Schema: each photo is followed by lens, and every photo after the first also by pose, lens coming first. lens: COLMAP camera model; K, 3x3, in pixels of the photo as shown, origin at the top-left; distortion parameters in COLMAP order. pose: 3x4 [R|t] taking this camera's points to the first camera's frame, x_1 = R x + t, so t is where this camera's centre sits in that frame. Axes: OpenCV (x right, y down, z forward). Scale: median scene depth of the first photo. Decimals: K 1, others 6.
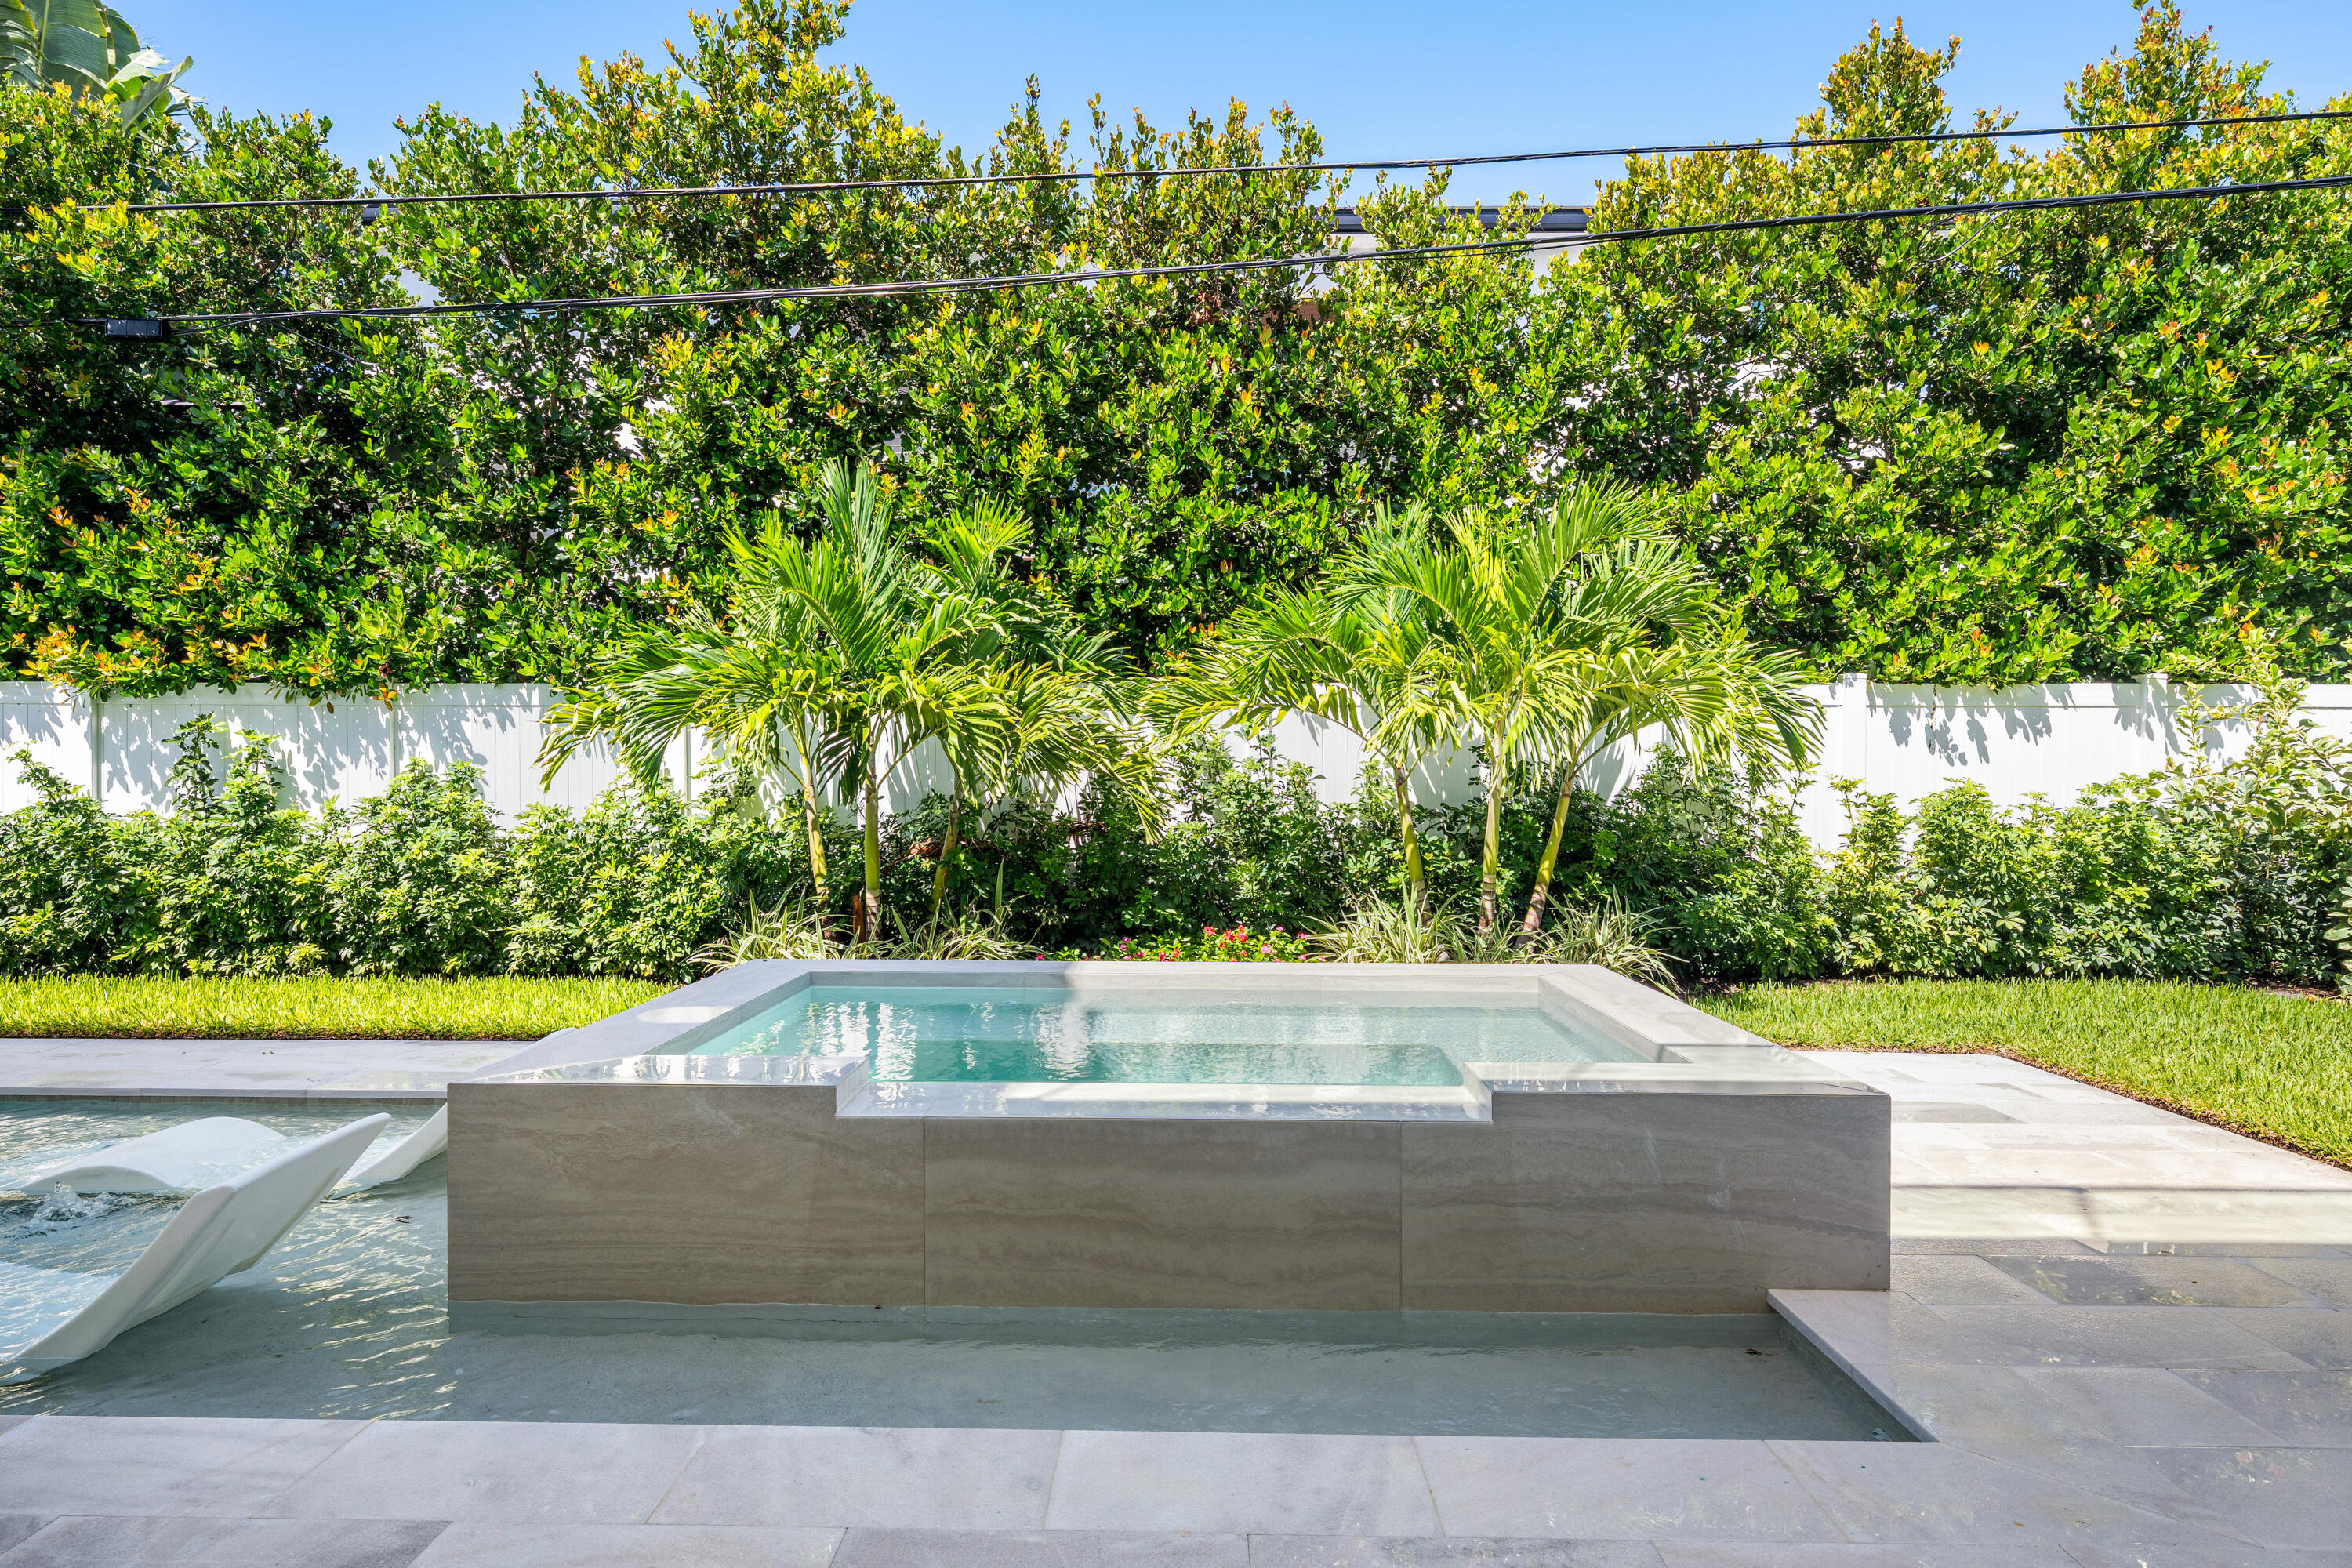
lens RADIAL K [[1244.5, 0, 1167.2], [0, 1244.5, 786.6], [0, 0, 1]] dist [0.004115, 0.001692]
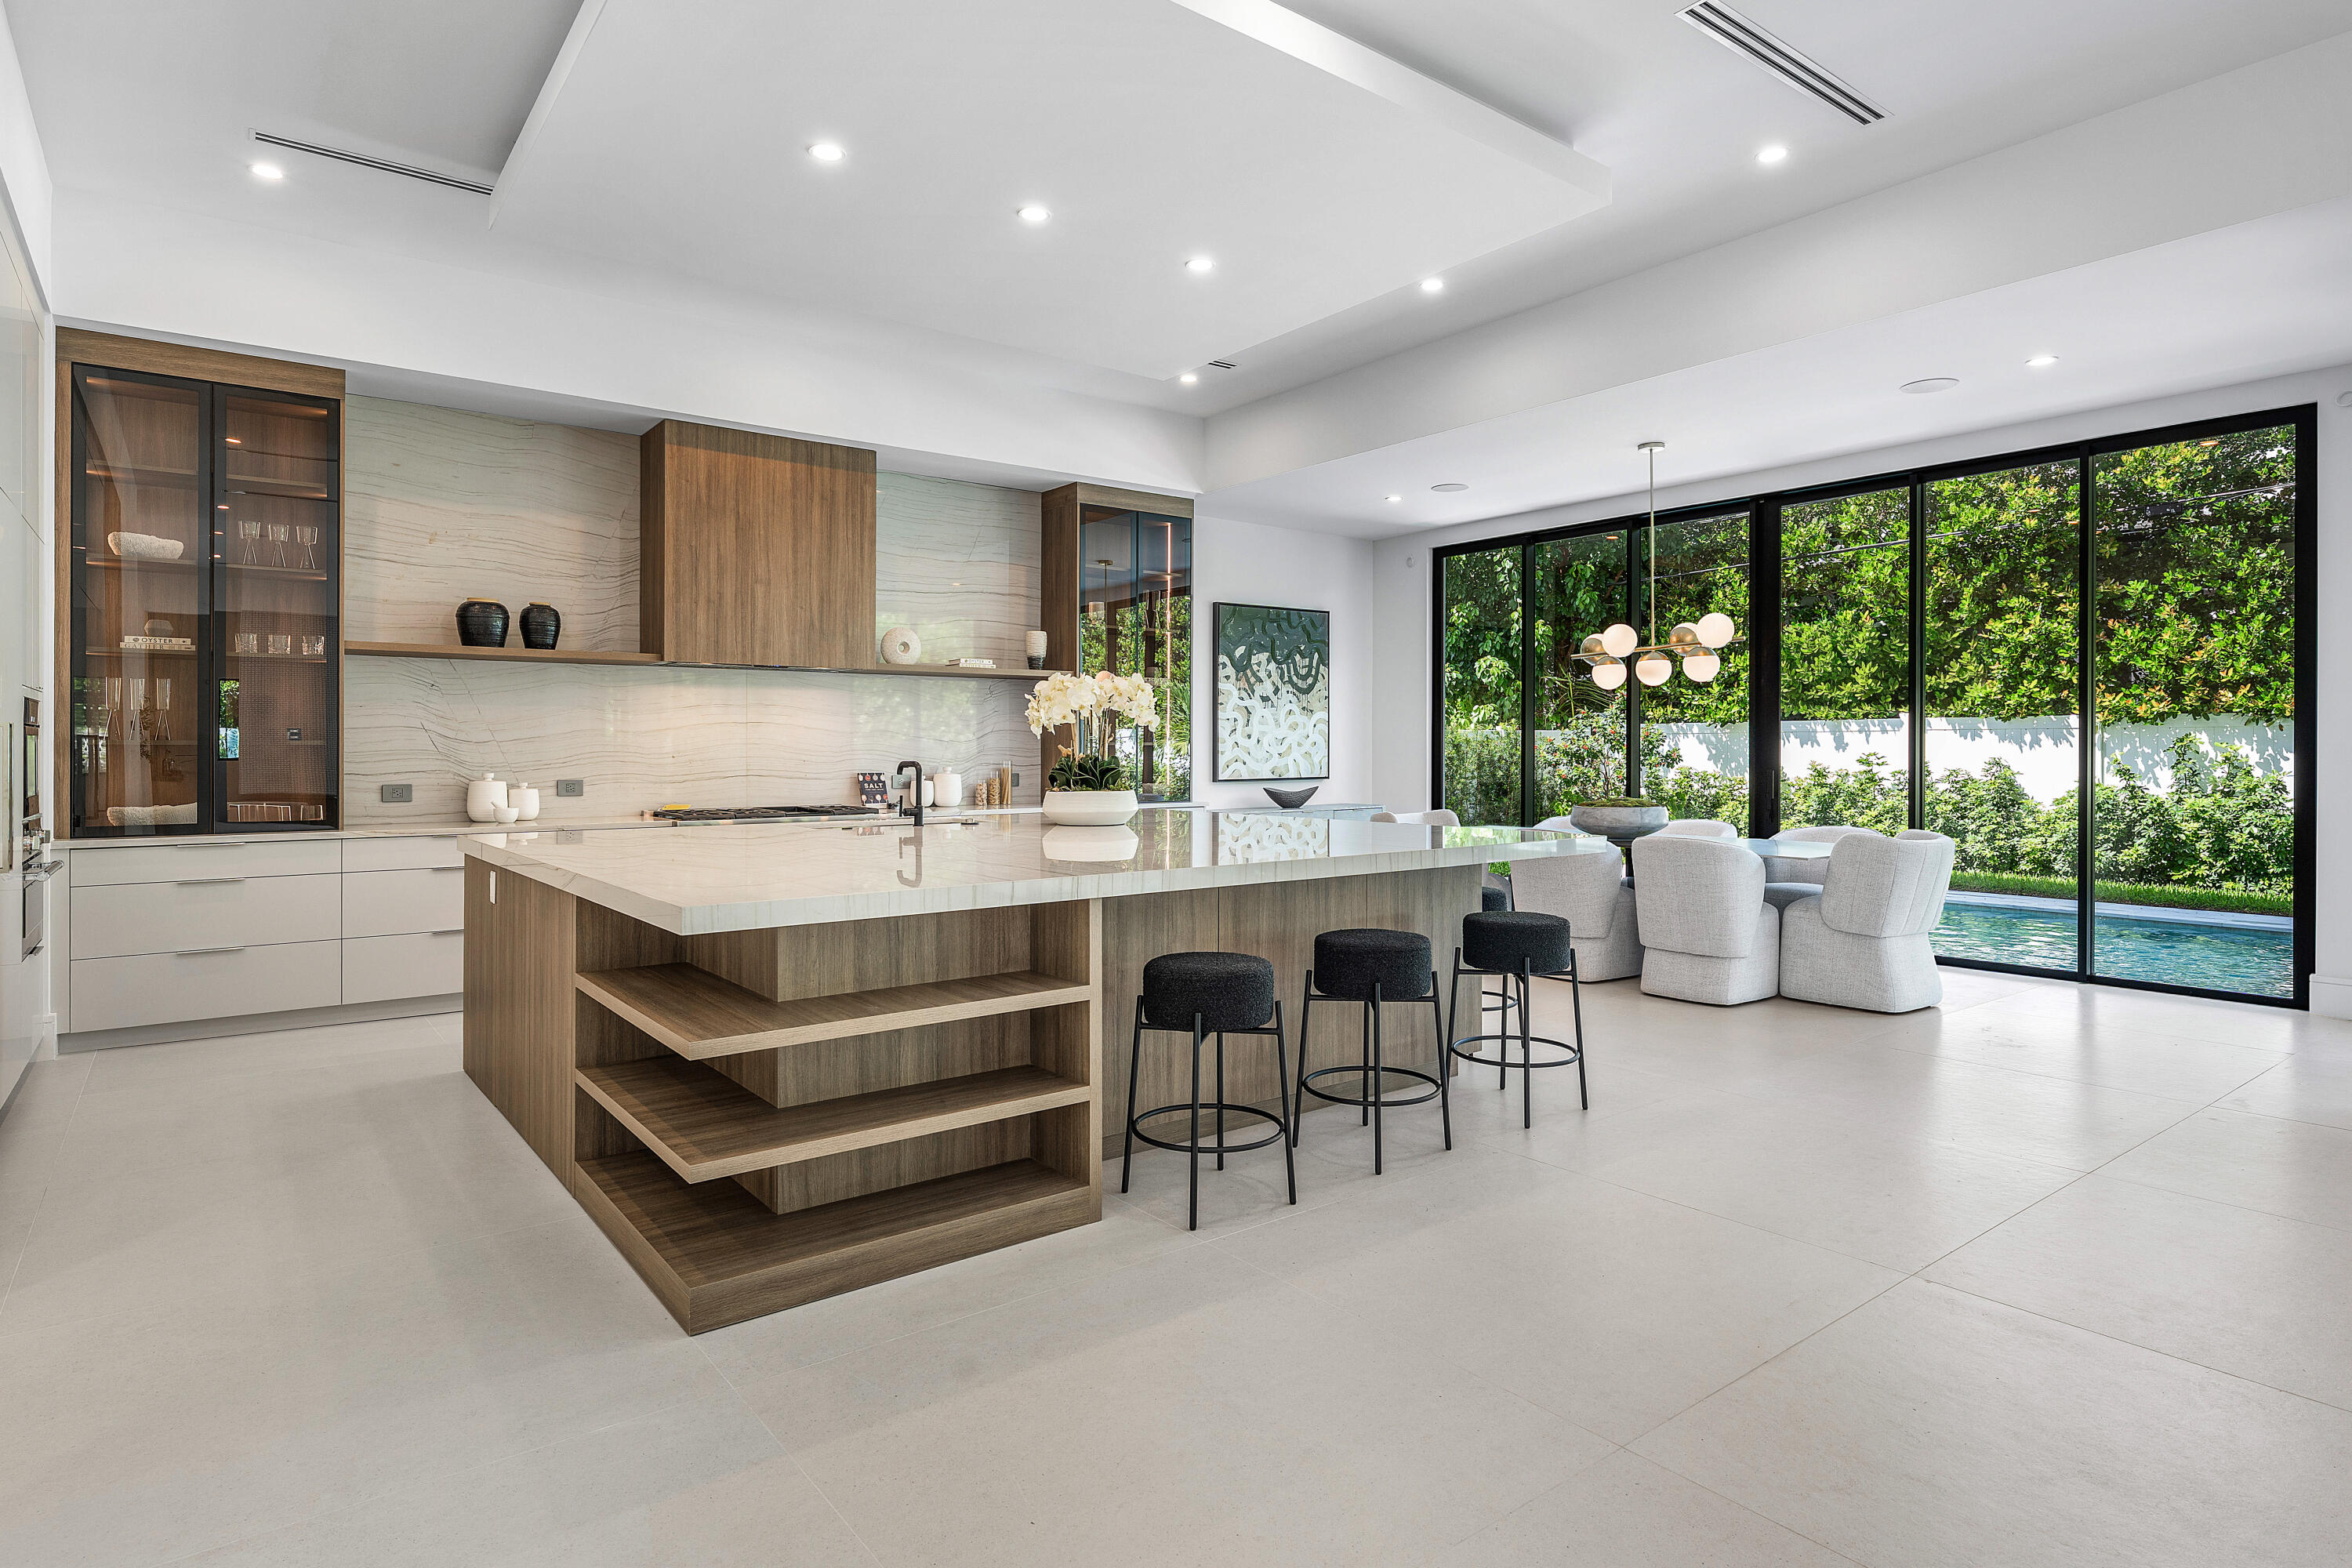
lens RADIAL K [[1261.8, 0, 1153.2], [0, 1261.8, 750.1], [0, 0, 1]] dist [0.013341, -0.001867]
pose [[0.622410, -0.001212, -0.782690, -0.314581], [-0.001736, 0.999994, -0.002929, -0.028958], [0.782689, 0.003182, 0.622405, -1.123939]]
